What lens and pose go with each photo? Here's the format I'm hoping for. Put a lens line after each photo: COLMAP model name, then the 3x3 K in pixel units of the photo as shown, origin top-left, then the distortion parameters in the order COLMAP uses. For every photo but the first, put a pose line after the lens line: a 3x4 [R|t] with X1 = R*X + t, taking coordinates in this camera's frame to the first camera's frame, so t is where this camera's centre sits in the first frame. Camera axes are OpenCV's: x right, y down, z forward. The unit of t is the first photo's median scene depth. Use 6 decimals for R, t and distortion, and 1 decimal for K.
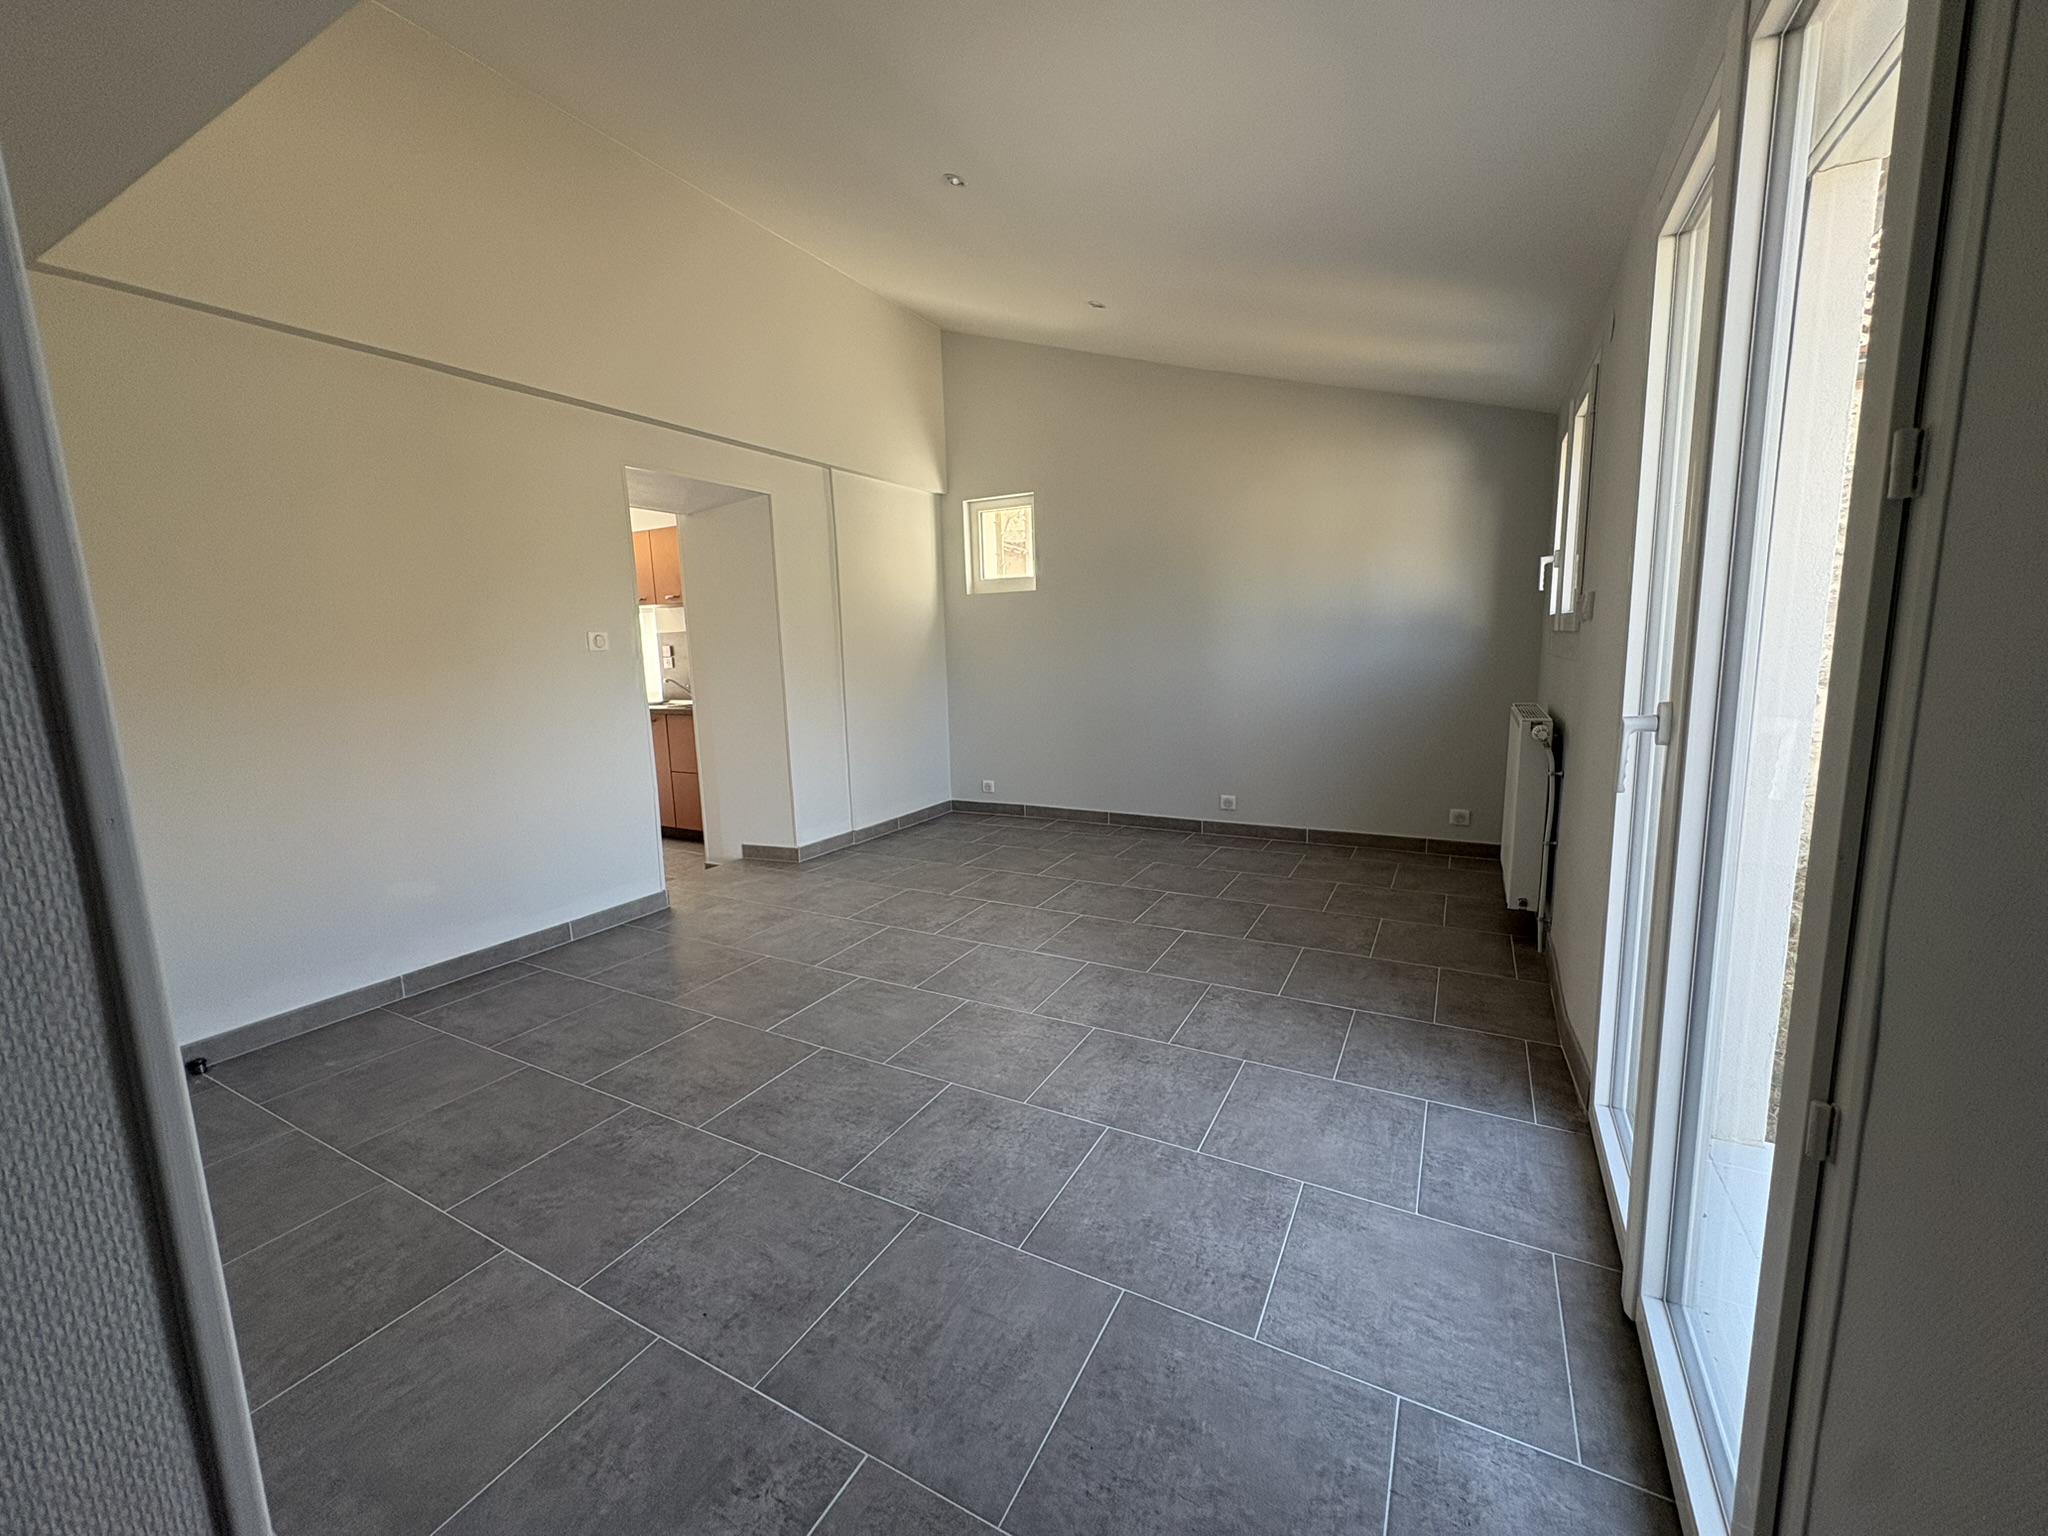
lens RADIAL K [[814.1, 0, 1027.9], [0, 814.1, 768.1], [0, 0, 1]] dist [-0.000208, 0.000218]
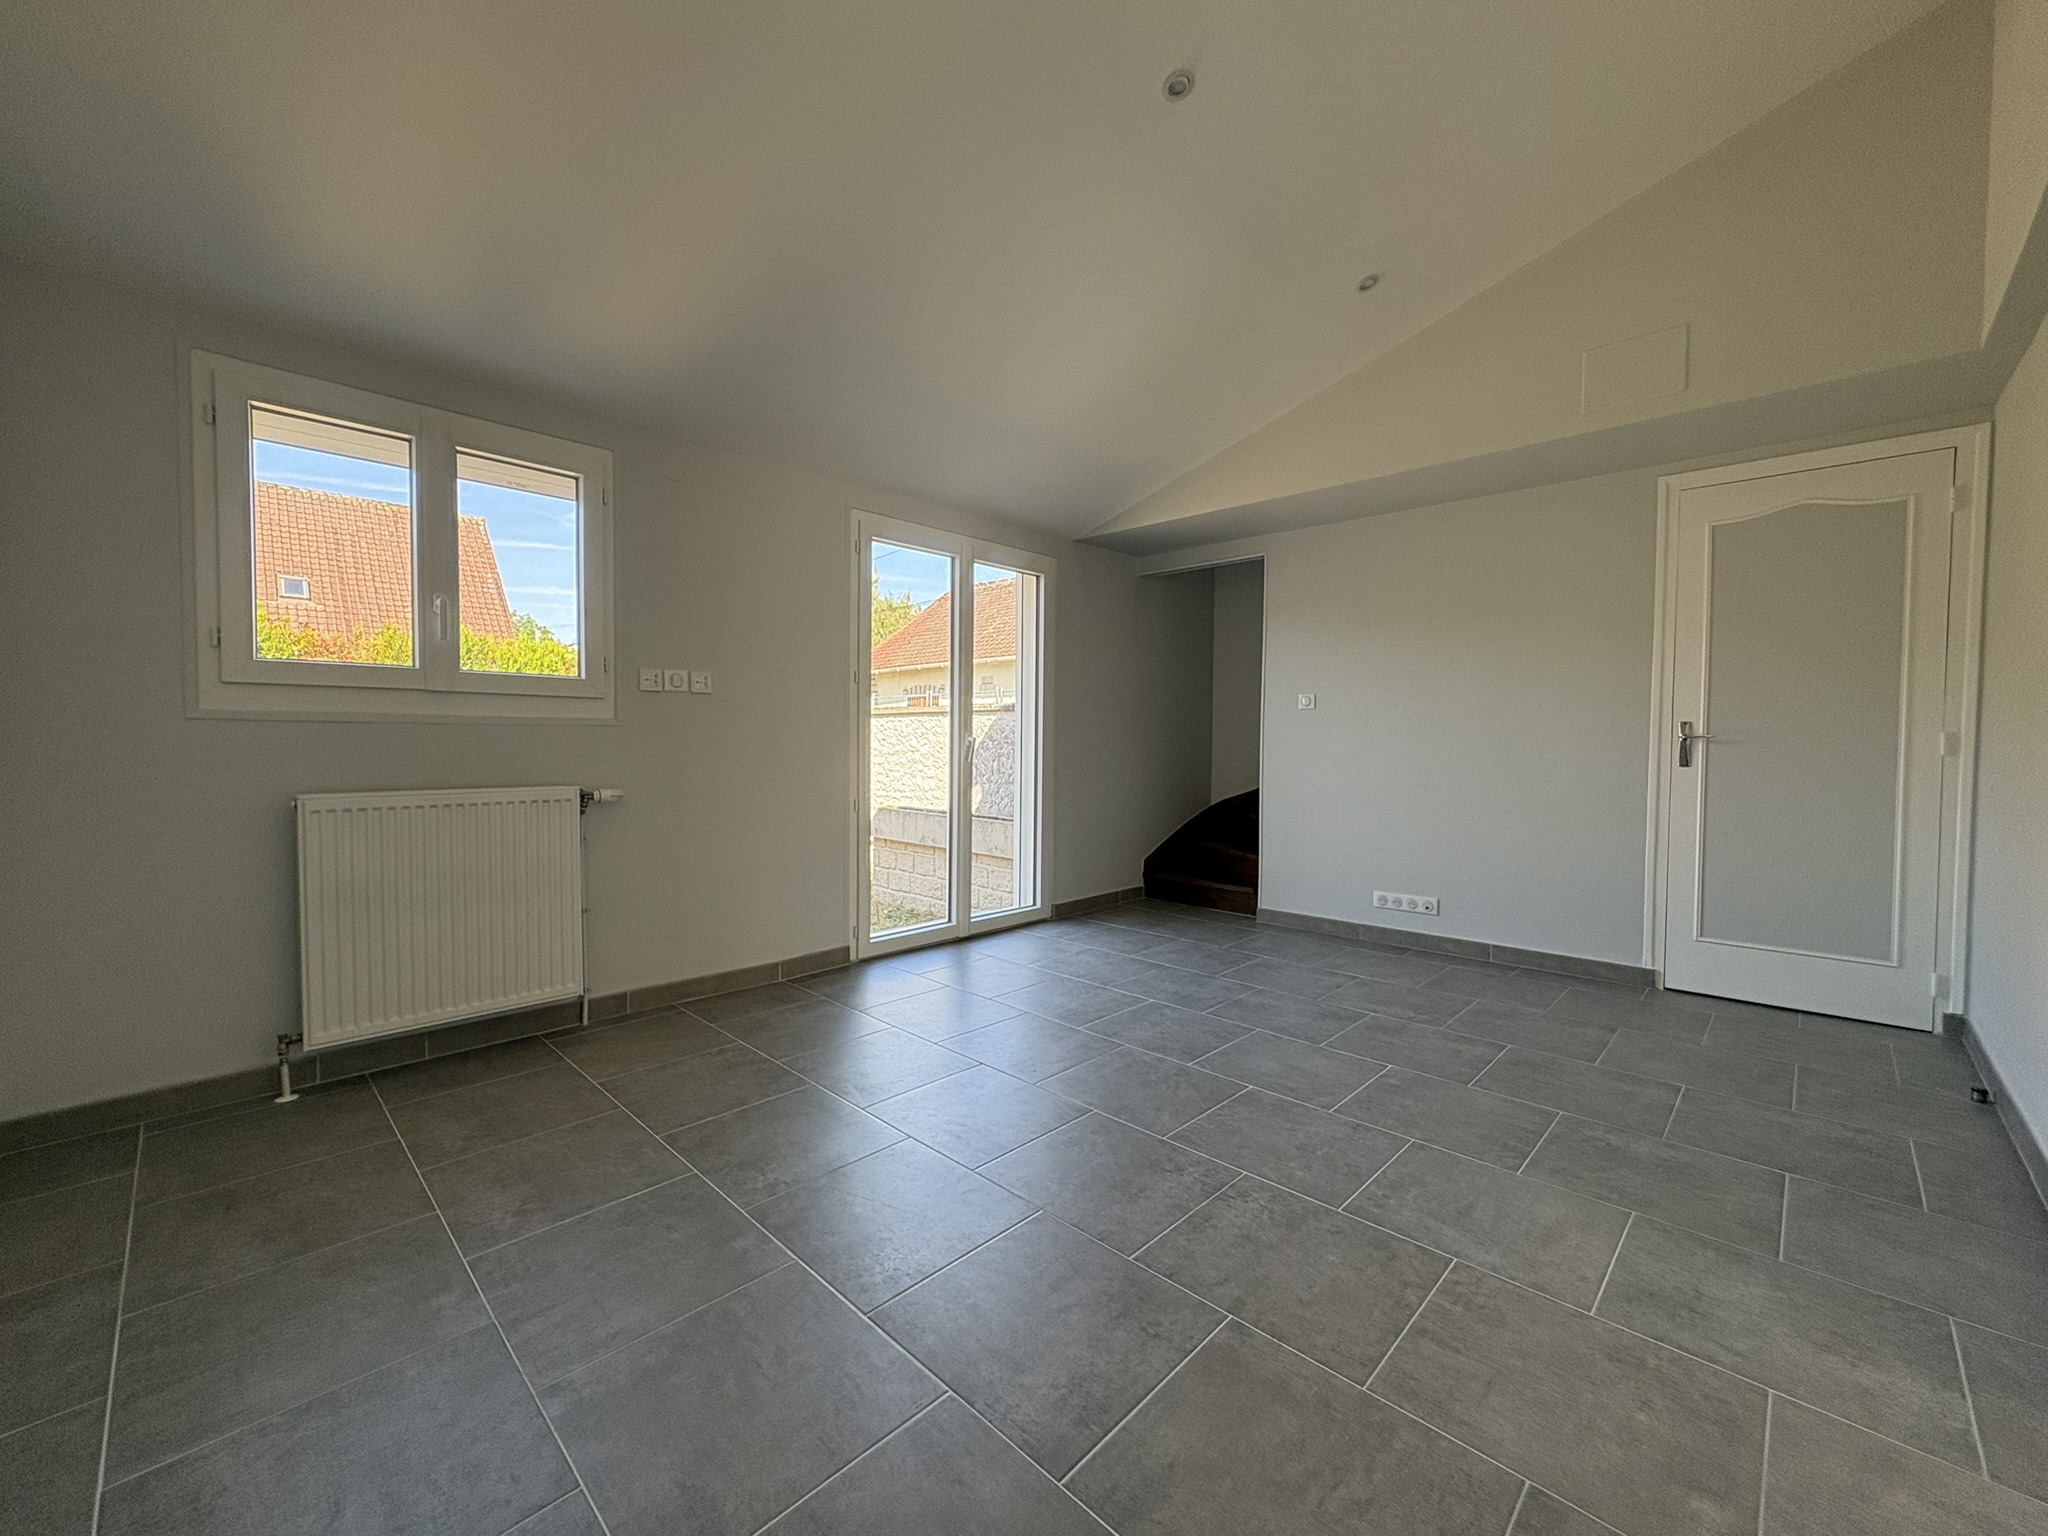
lens RADIAL K [[814.1, 0, 1024.4], [0, 814.1, 763.9], [0, 0, 1]] dist [-0.000208, 0.000218]
pose [[-0.960370, 0.011470, 0.278493, -0.152112], [0.061140, 0.983488, 0.170332, -0.224234], [-0.271940, 0.180609, -0.945214, 1.814212]]
